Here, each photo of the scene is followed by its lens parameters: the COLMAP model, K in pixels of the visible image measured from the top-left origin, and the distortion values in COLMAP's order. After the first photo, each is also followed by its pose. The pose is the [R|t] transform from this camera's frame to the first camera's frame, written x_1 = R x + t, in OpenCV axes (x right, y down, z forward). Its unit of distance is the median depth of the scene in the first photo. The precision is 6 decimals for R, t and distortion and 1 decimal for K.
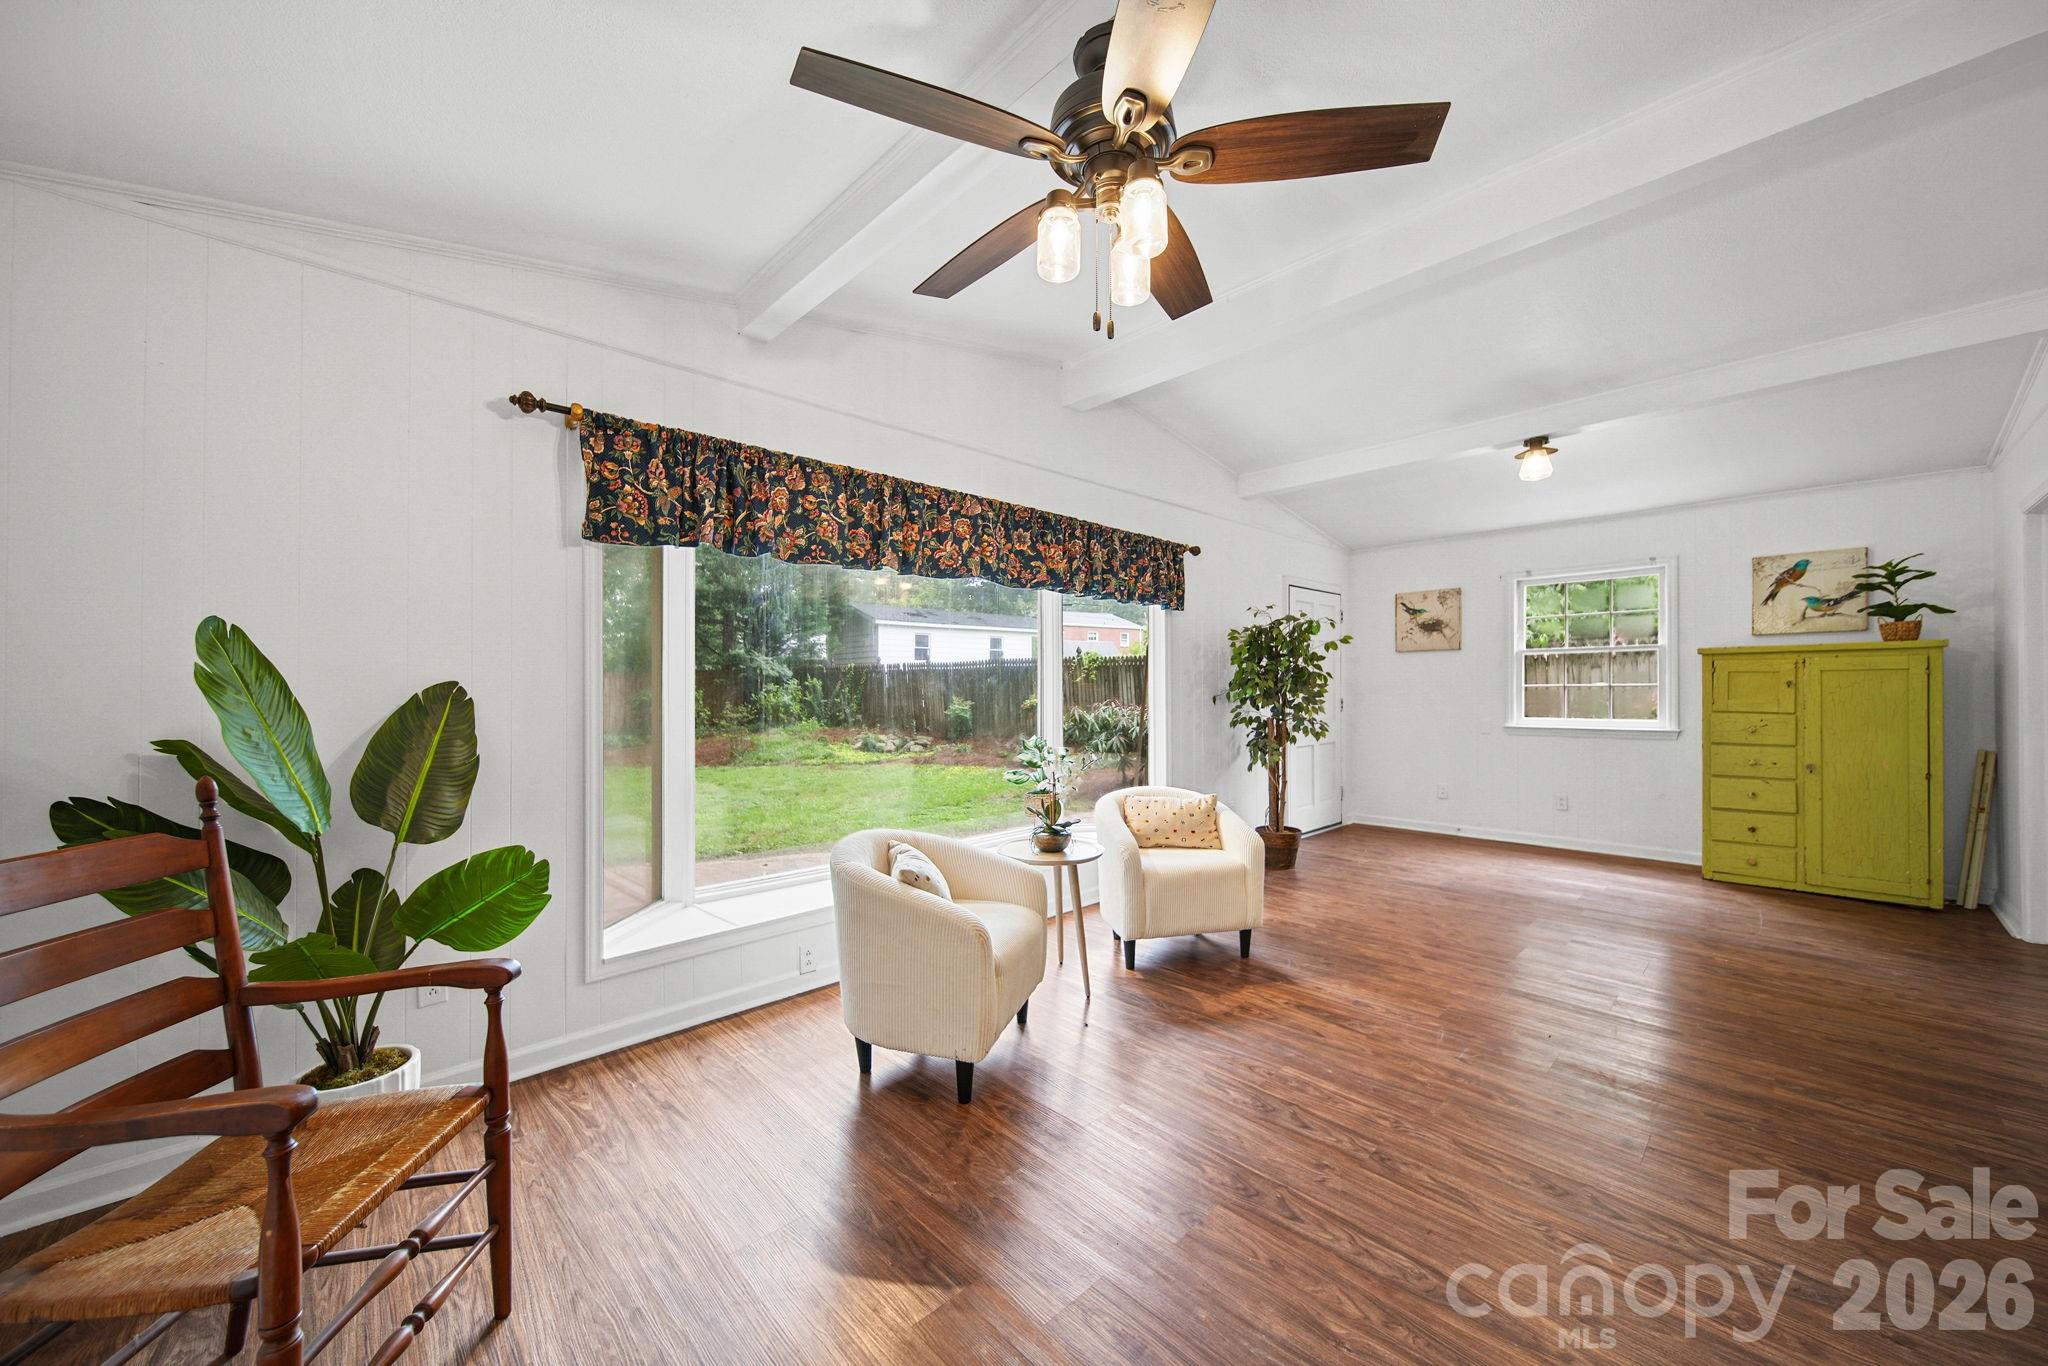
lens RADIAL K [[744.7, 0, 1028.2], [0, 744.7, 688.8], [0, 0, 1]] dist [-0.000557, -0.000666]
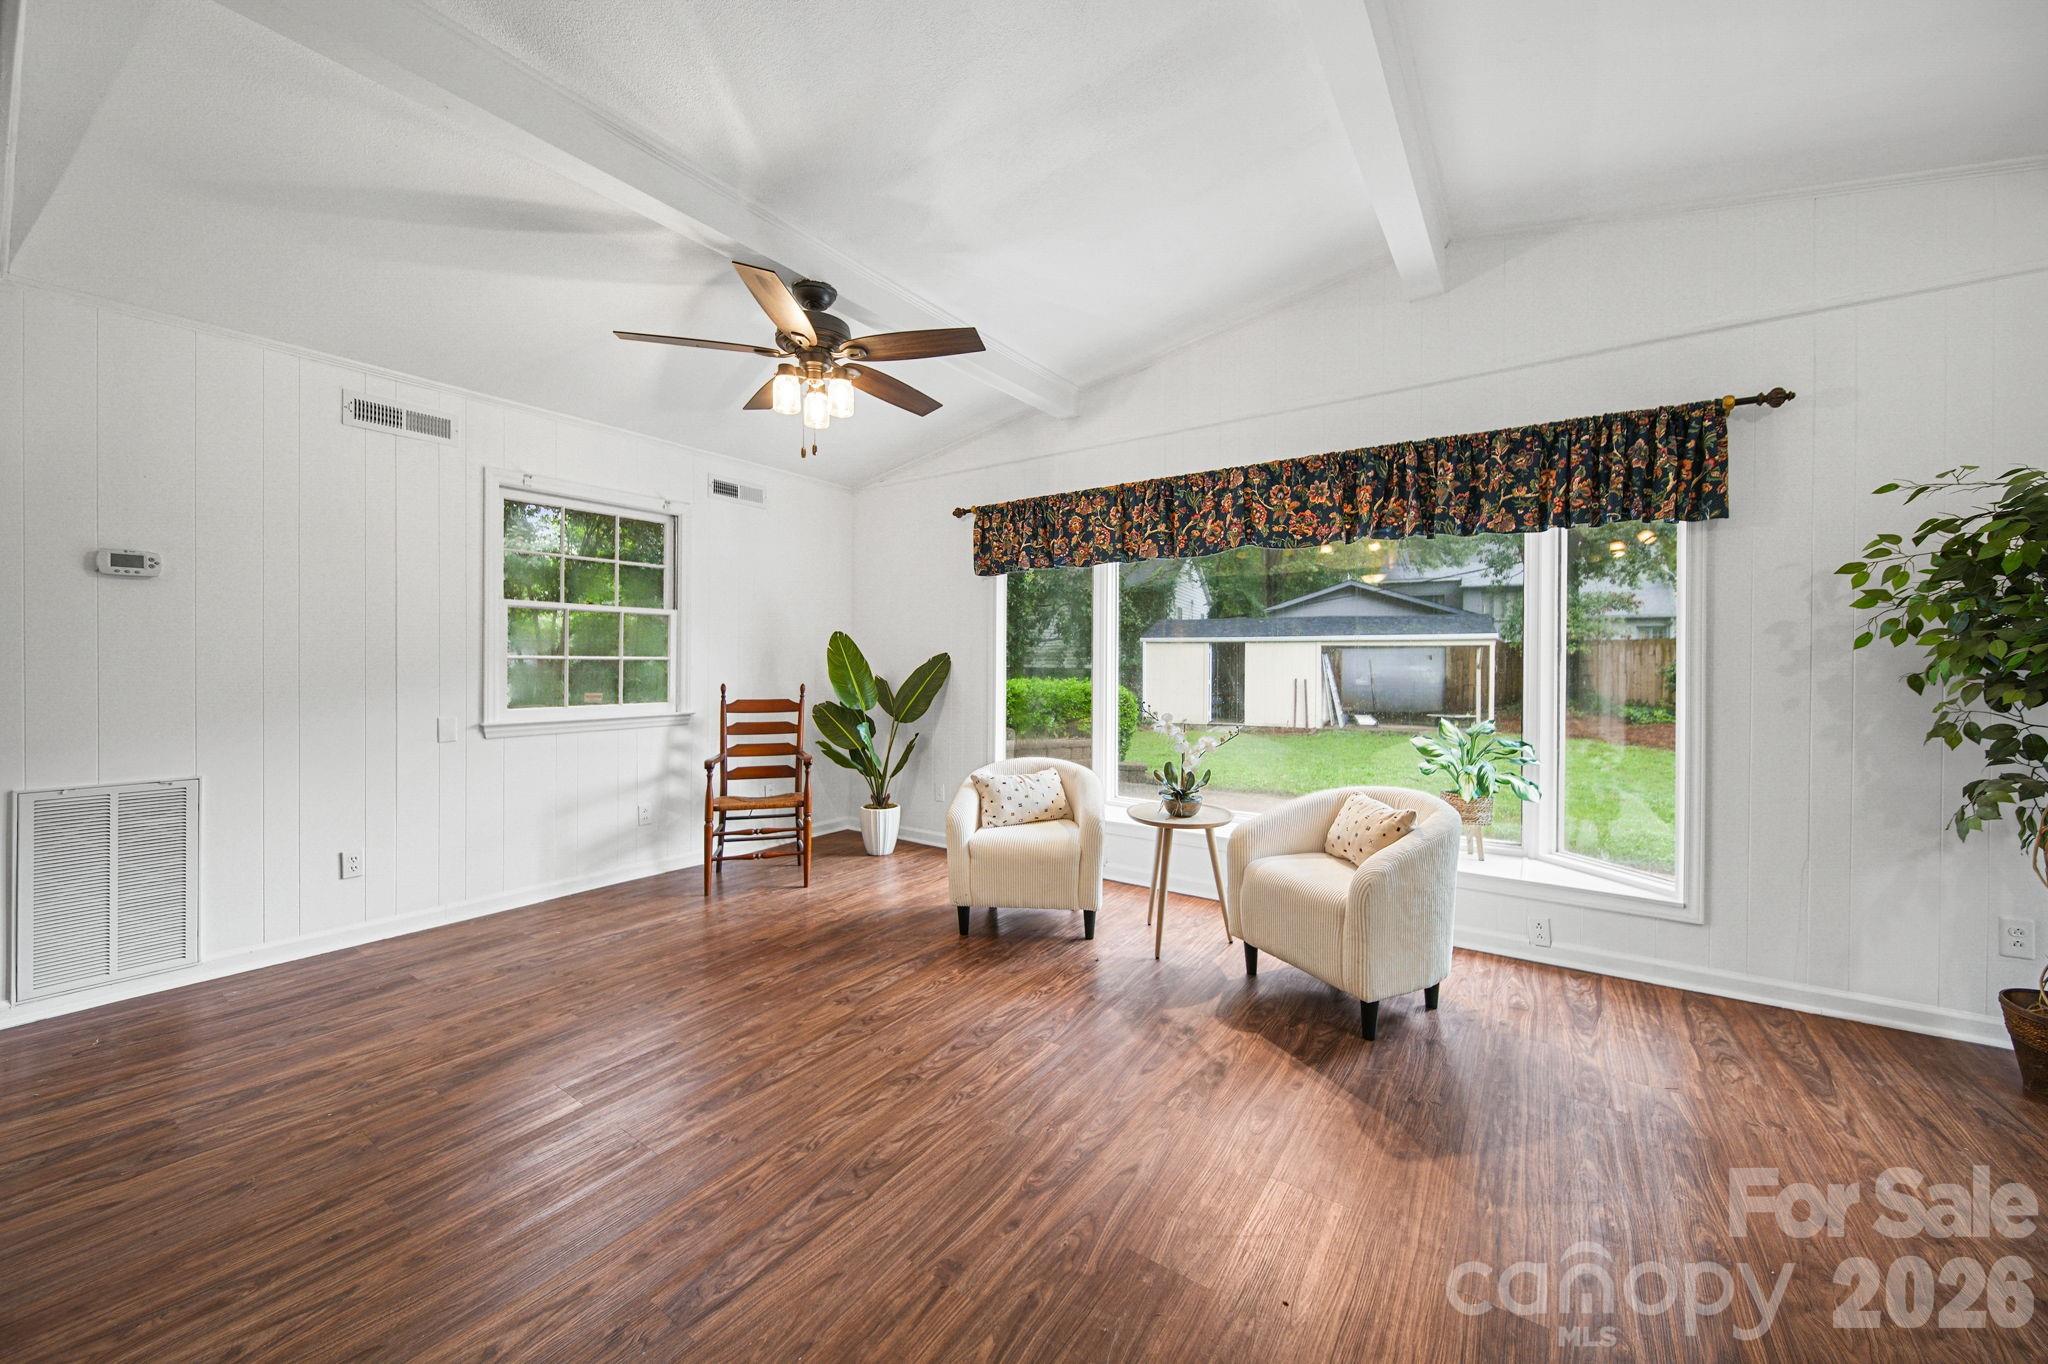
lens RADIAL K [[744.7, 0, 1034.3], [0, 744.7, 675.9], [0, 0, 1]] dist [-0.000557, -0.000666]
pose [[0.210730, 0.028533, -0.977128, 1.037104], [0.000130, 0.999573, 0.029216, -0.007611], [0.977544, -0.006284, 0.210636, 0.616698]]
